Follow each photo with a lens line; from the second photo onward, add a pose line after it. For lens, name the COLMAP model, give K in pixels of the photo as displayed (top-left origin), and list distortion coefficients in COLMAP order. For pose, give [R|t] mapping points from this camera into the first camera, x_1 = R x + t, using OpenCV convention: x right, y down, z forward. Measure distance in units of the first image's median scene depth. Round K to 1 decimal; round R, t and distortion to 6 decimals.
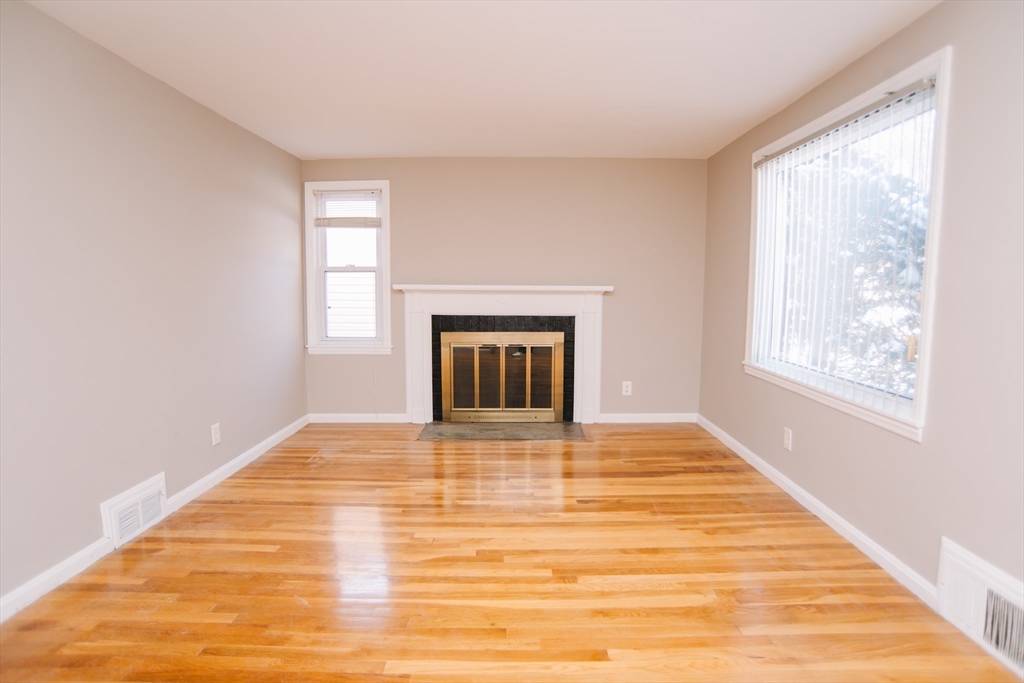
lens RADIAL K [[537.9, 0, 512.0], [0, 537.9, 341.5], [0, 0, 1]] dist [-0.098901, 0.051385]
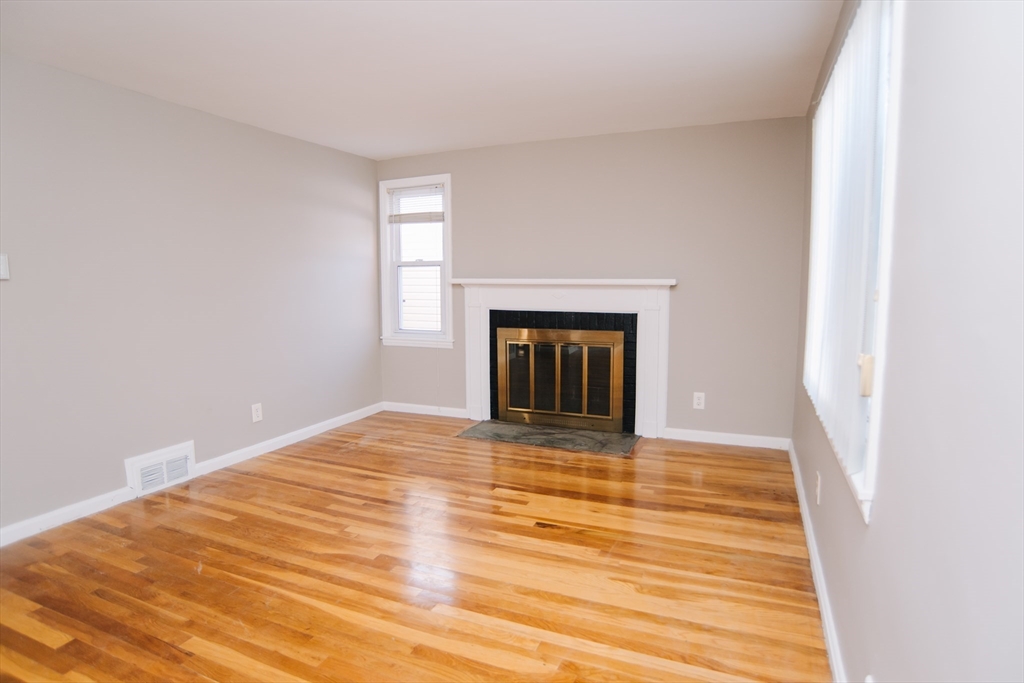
lens RADIAL K [[554.7, 0, 512.0], [0, 554.7, 341.5], [0, 0, 1]] dist [-0.101180, 0.054579]
pose [[0.918447, 0.037023, -0.393808, 0.287266], [-0.032343, 0.999305, 0.018516, -0.012046], [0.394220, -0.004269, 0.919006, 0.097170]]
